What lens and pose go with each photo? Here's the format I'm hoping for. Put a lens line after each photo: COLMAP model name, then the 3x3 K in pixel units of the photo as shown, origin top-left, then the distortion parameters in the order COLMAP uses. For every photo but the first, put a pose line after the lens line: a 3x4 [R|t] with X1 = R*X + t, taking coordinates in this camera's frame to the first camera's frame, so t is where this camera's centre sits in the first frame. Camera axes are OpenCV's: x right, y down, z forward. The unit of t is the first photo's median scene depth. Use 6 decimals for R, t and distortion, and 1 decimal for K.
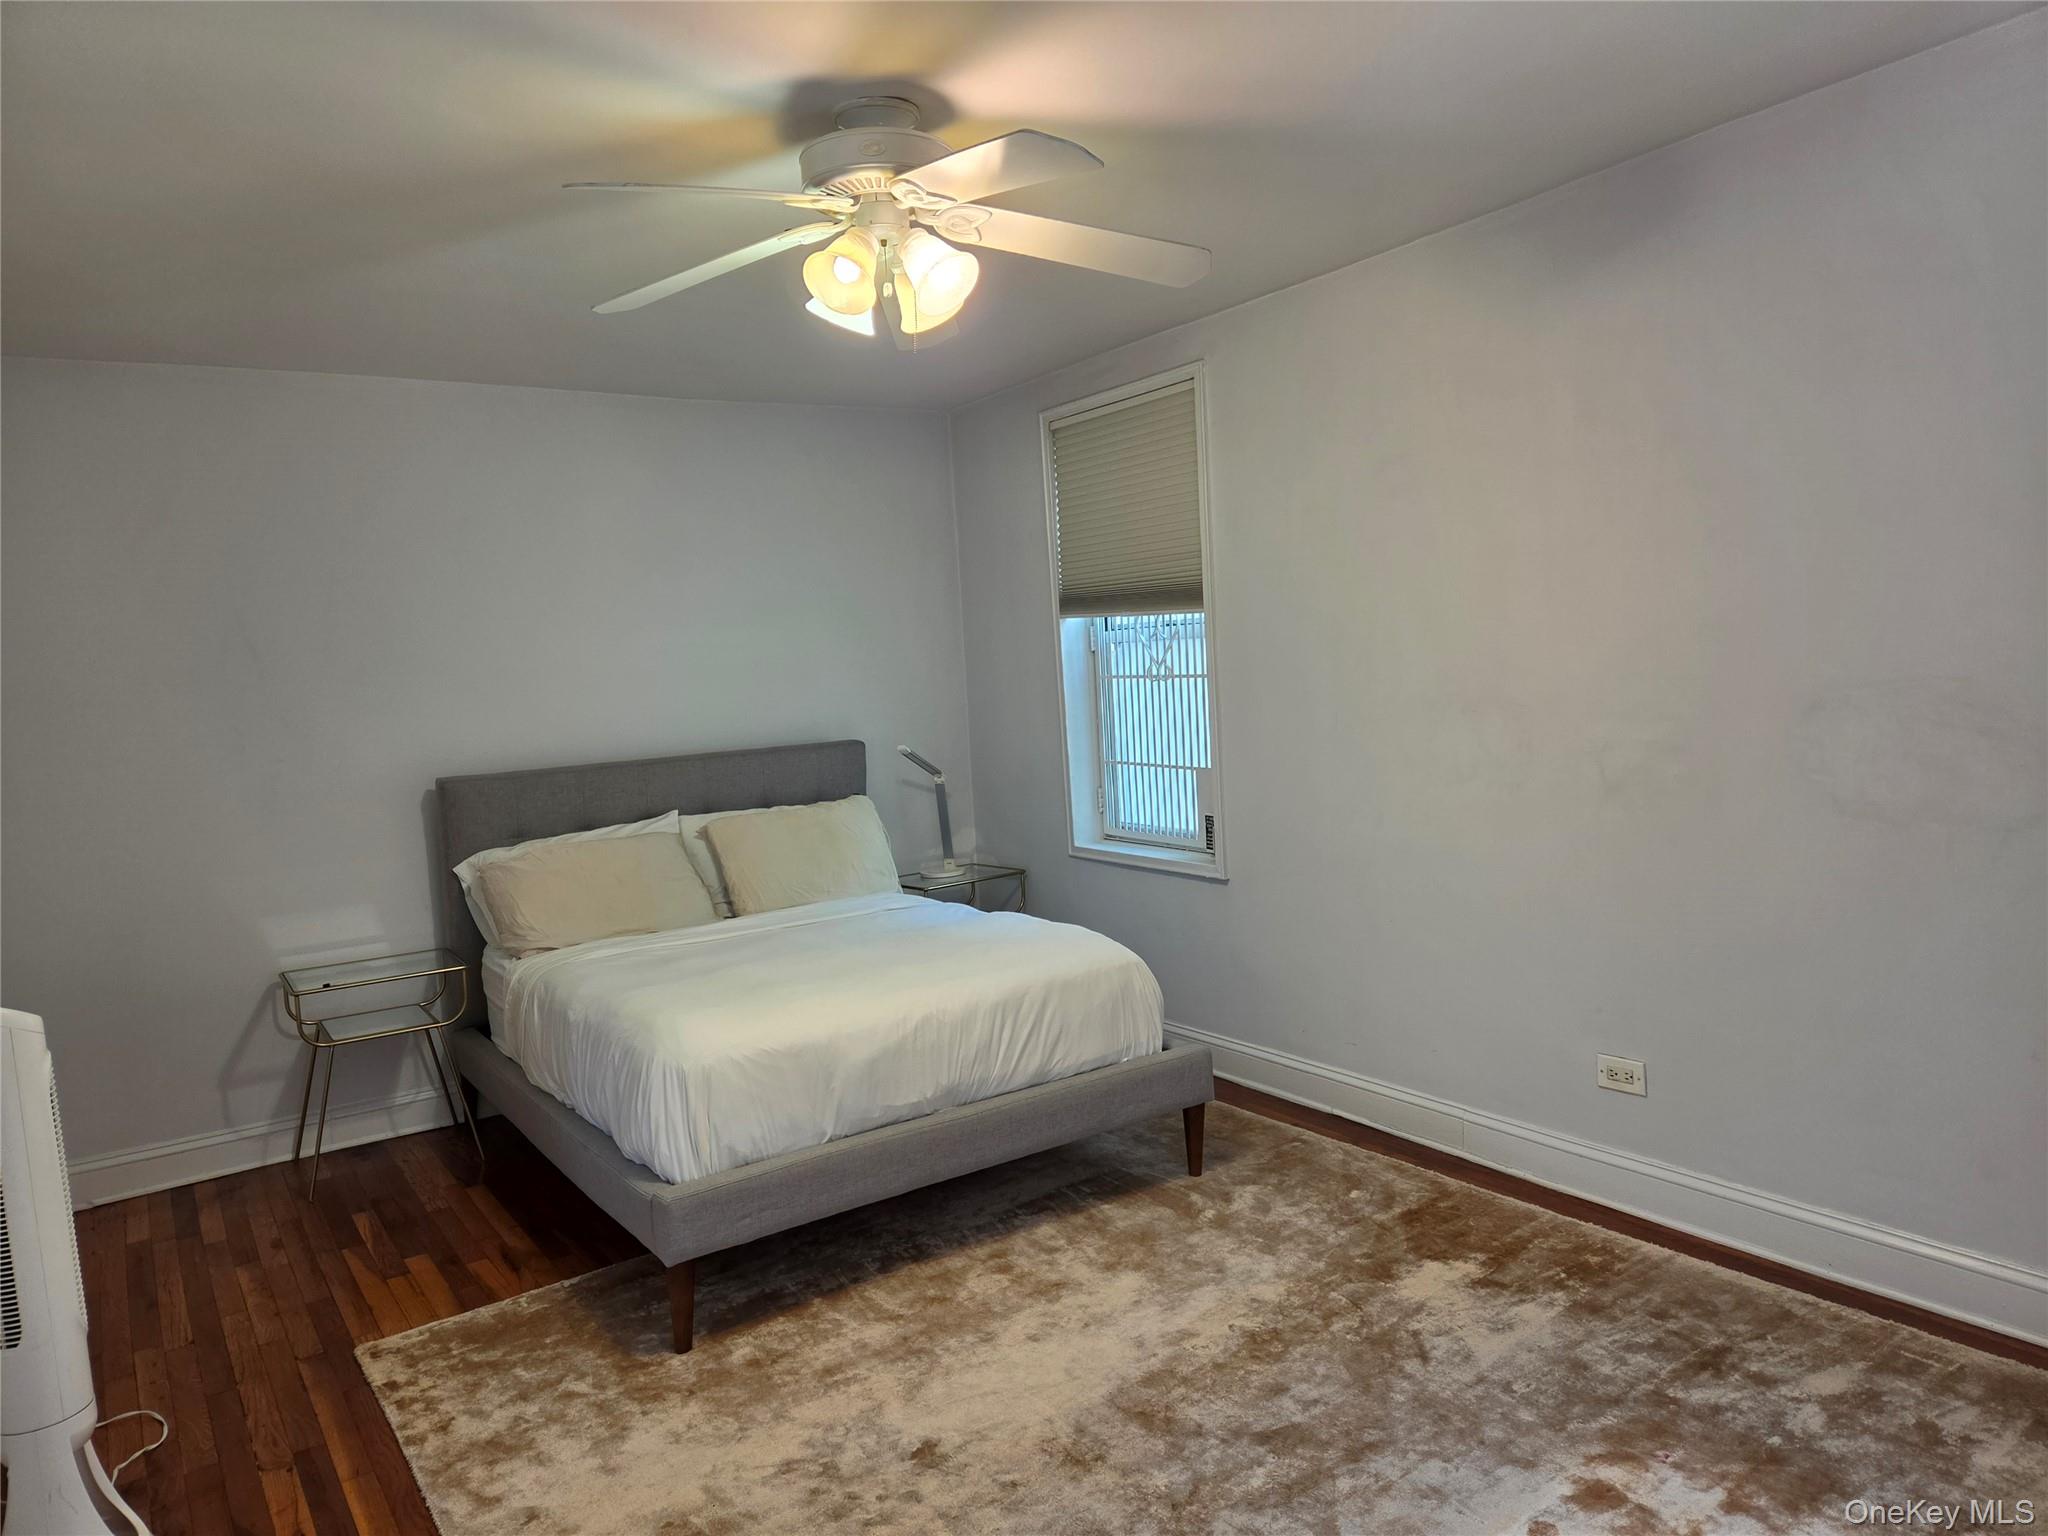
lens RADIAL K [[1346.4, 0, 1020.1], [0, 1346.4, 782.7], [0, 0, 1]] dist [0.074993, -0.084166]
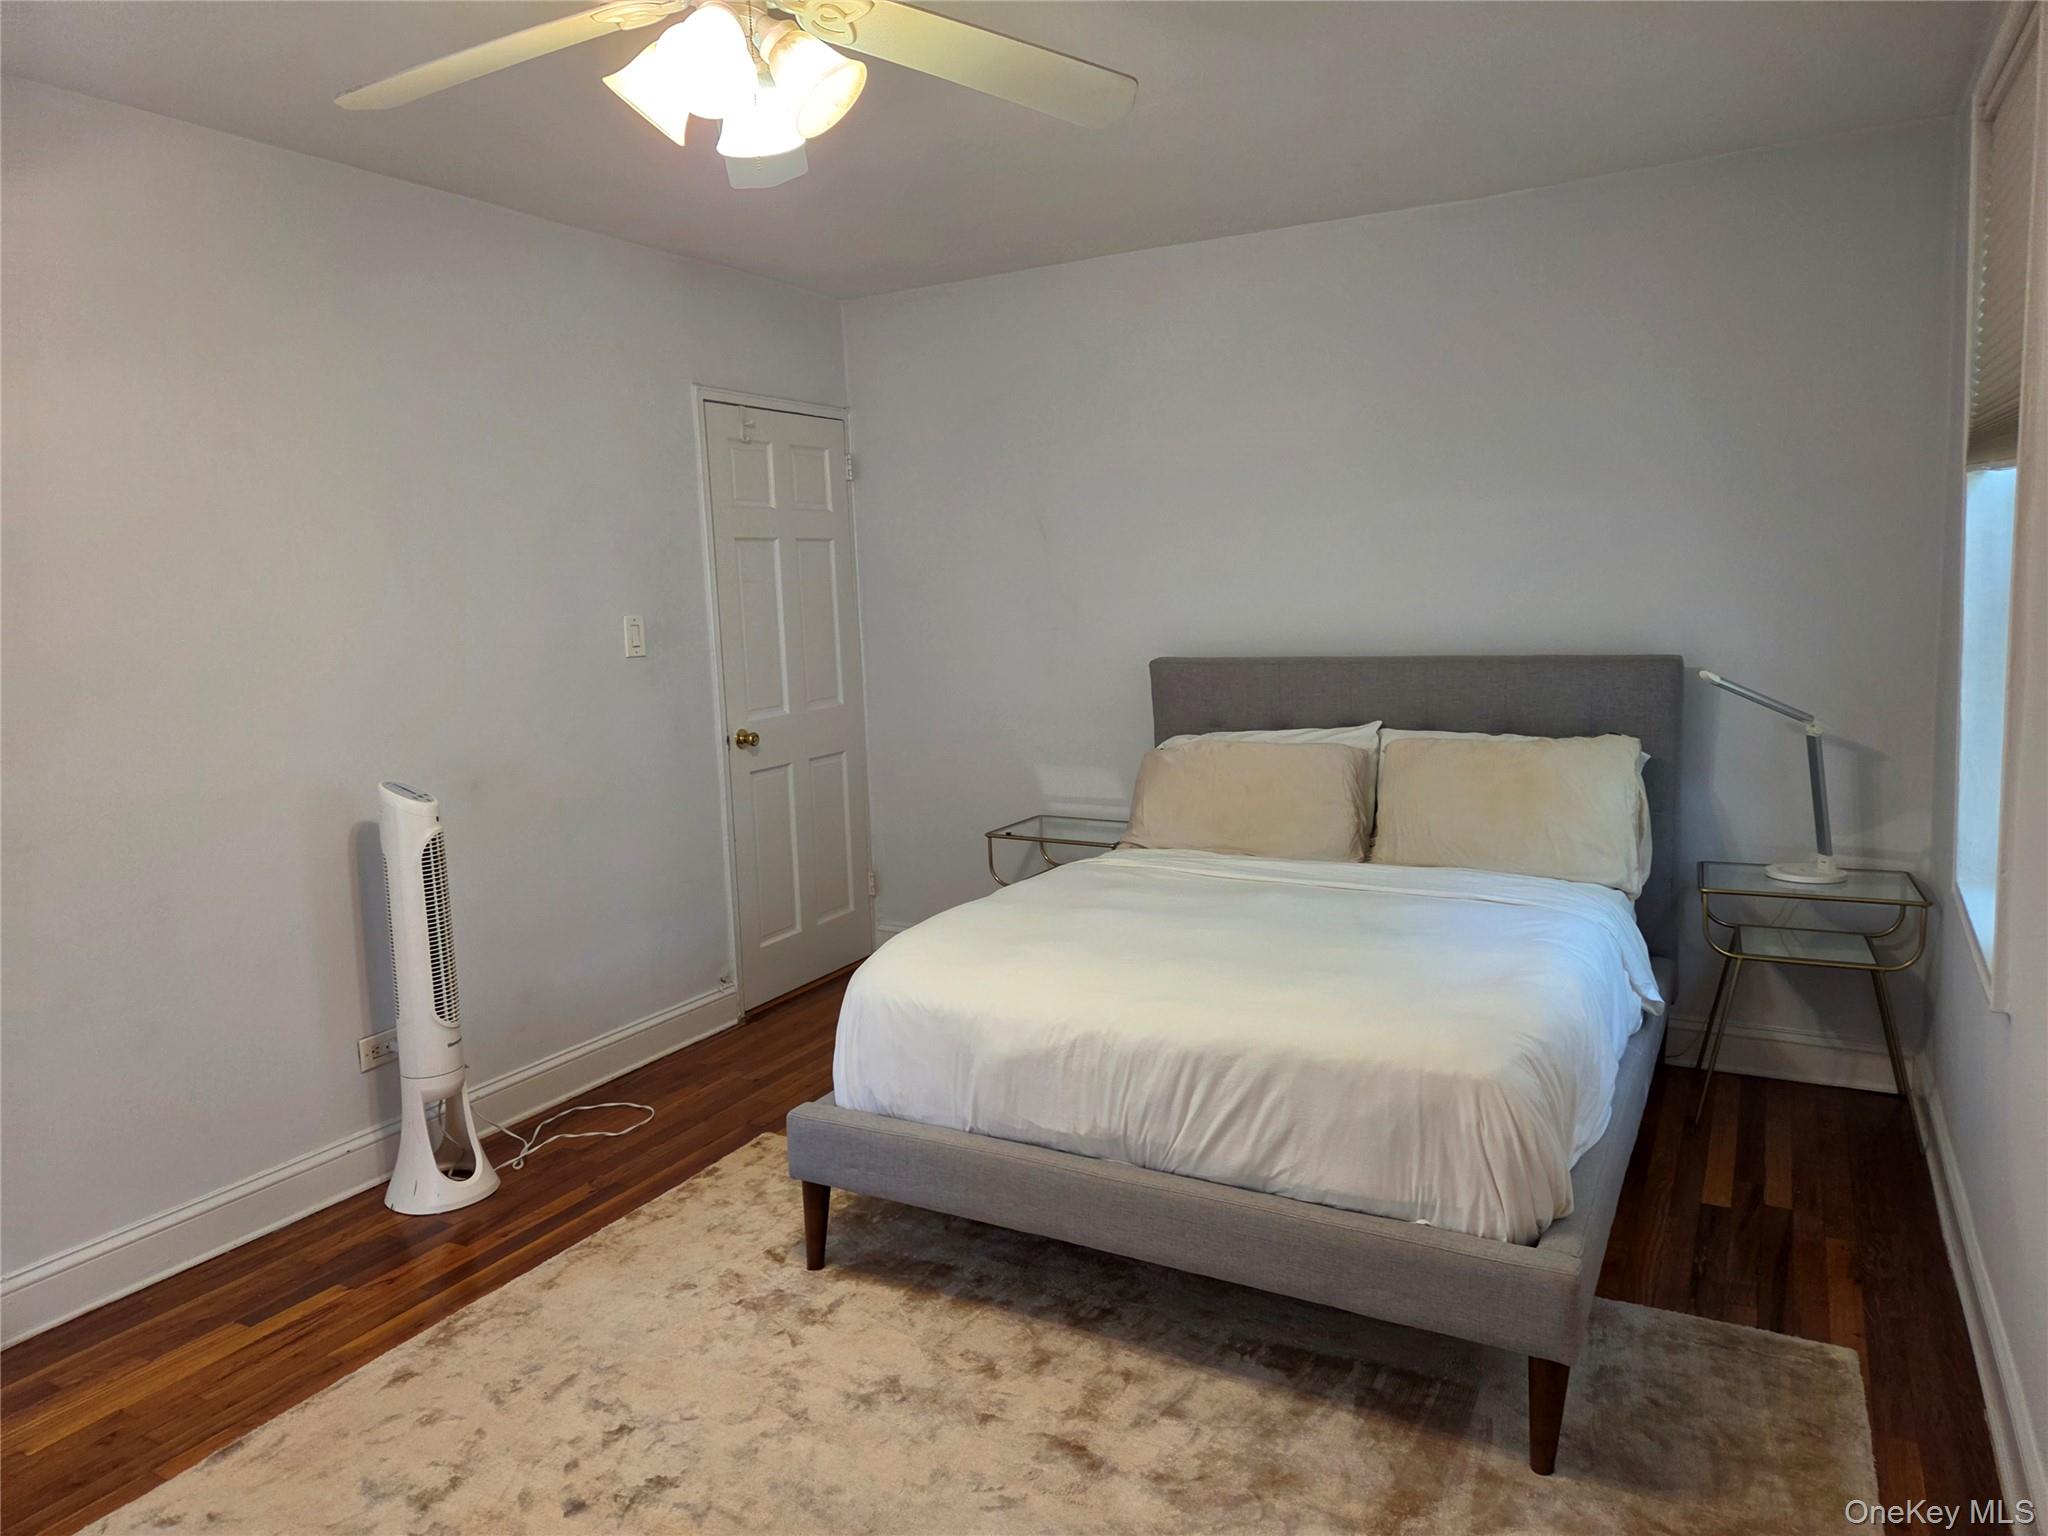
lens RADIAL K [[1346.4, 0, 1020.1], [0, 1346.4, 782.7], [0, 0, 1]] dist [0.074993, -0.084166]
pose [[0.466566, 0.177734, -0.866445, 0.535769], [-0.080149, 0.984068, 0.158703, -0.082513], [0.880847, -0.004601, 0.473378, 0.590168]]
